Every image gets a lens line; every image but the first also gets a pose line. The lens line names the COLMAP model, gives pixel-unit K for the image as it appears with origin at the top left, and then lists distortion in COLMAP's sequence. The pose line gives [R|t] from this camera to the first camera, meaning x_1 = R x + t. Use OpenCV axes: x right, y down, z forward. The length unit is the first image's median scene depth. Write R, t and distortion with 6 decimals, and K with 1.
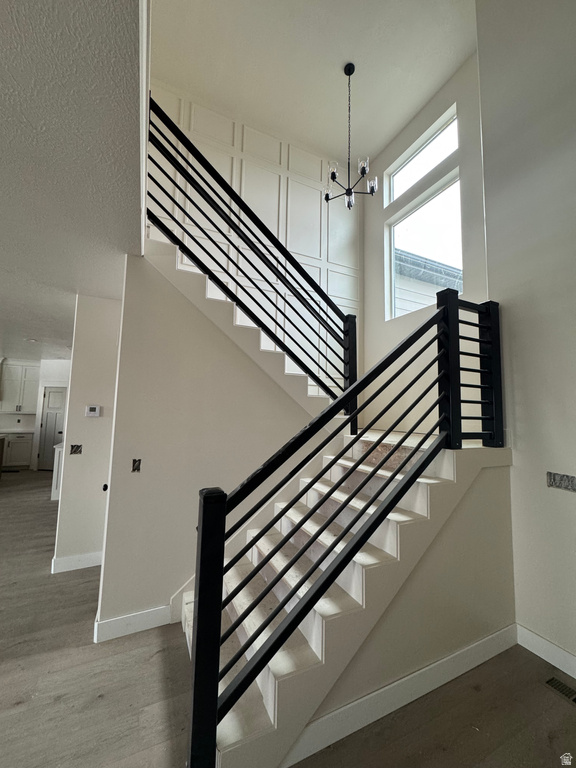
lens RADIAL K [[307.1, 0, 289.3], [0, 307.1, 384.6], [0, 0, 1]] dist [-0.004422, -0.000114]
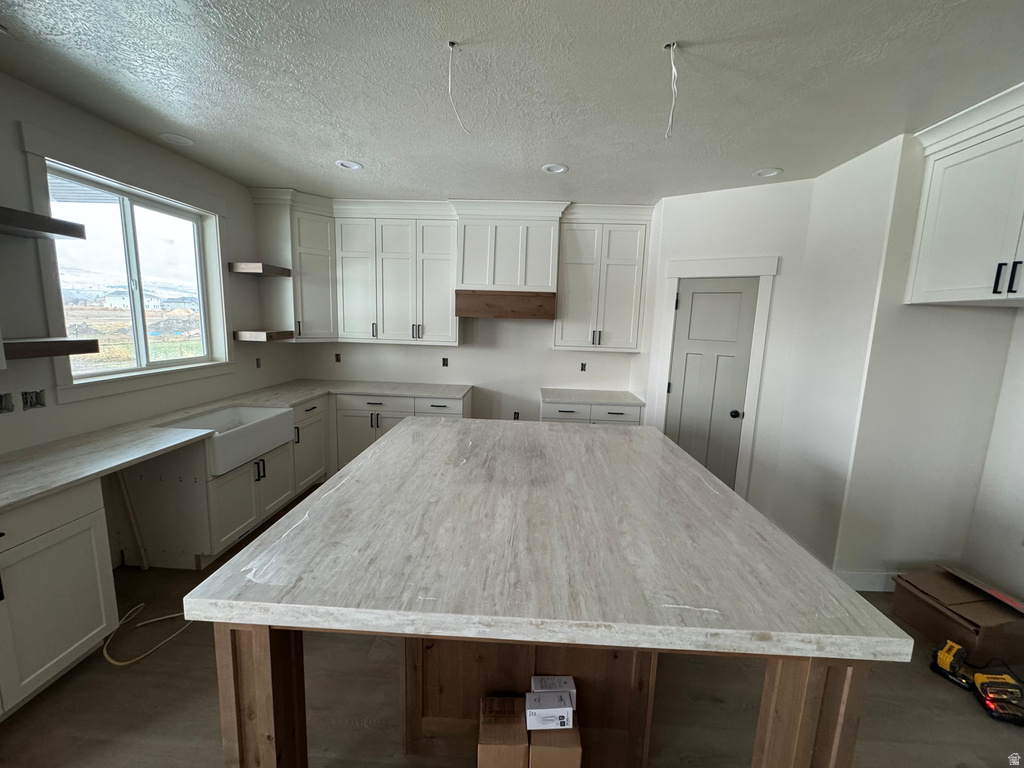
lens RADIAL K [[409.5, 0, 512.0], [0, 409.5, 383.0], [0, 0, 1]] dist [-0.004422, -0.000114]
pose [[0.884888, 0.077148, -0.459372, -0.745192], [0.029861, 0.974765, 0.221227, 0.014698], [0.464847, -0.209478, 0.860254, 0.491705]]
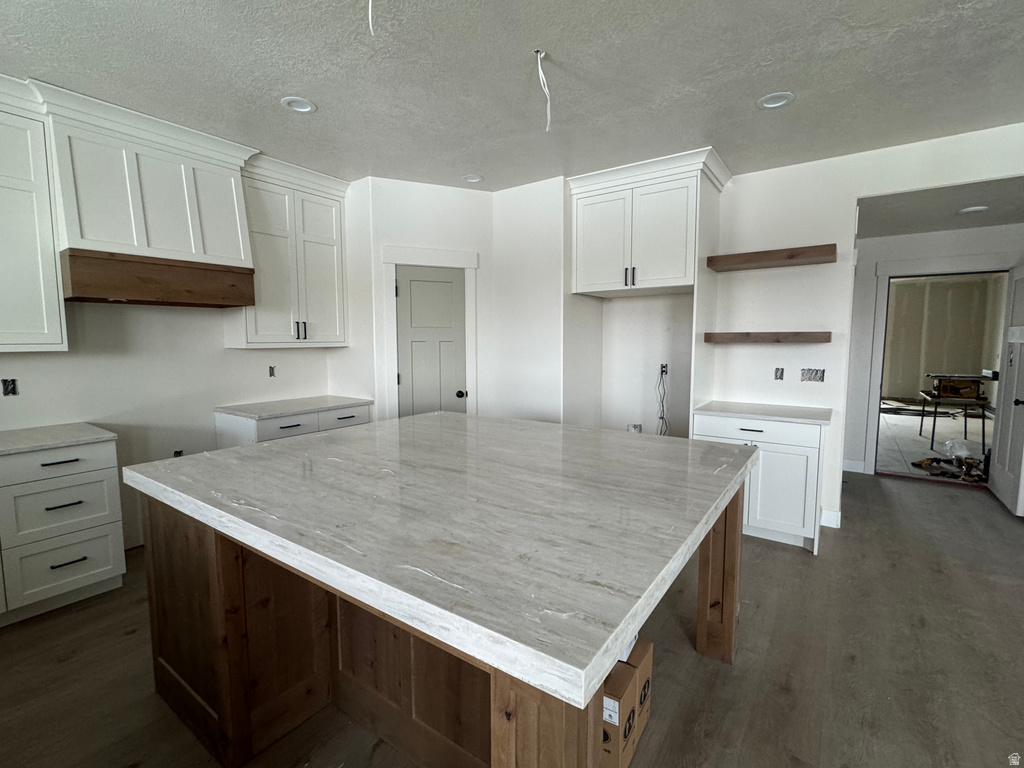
lens RADIAL K [[469.7, 0, 510.4], [0, 469.7, 382.2], [0, 0, 1]] dist [-0.003006, -0.001120]
pose [[0.872331, -0.068522, 0.484091, -0.946766], [-0.023009, 0.983279, 0.180643, 0.038145], [-0.488375, -0.168719, 0.856168, 0.480614]]
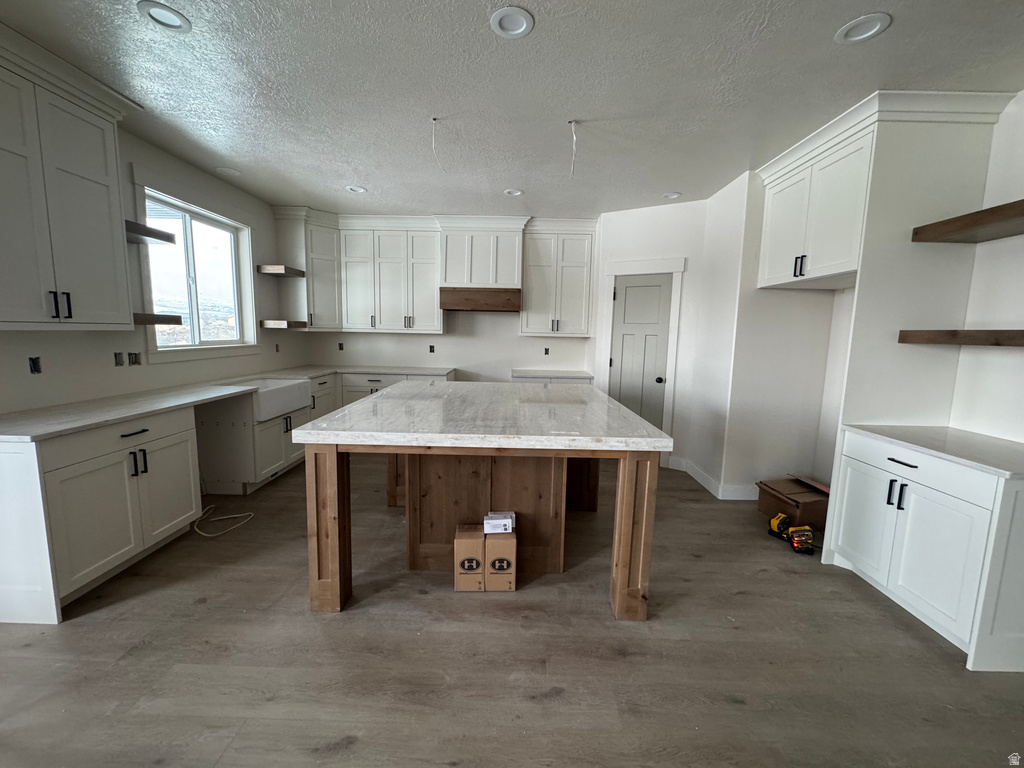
lens RADIAL K [[409.5, 0, 512.0], [0, 409.5, 383.4], [0, 0, 1]] dist [-0.004422, -0.000114]
pose [[0.900111, 0.052200, -0.432523, -0.670526], [0.037775, 0.979706, 0.196849, 0.037382], [0.434021, -0.193524, 0.879872, 0.387612]]
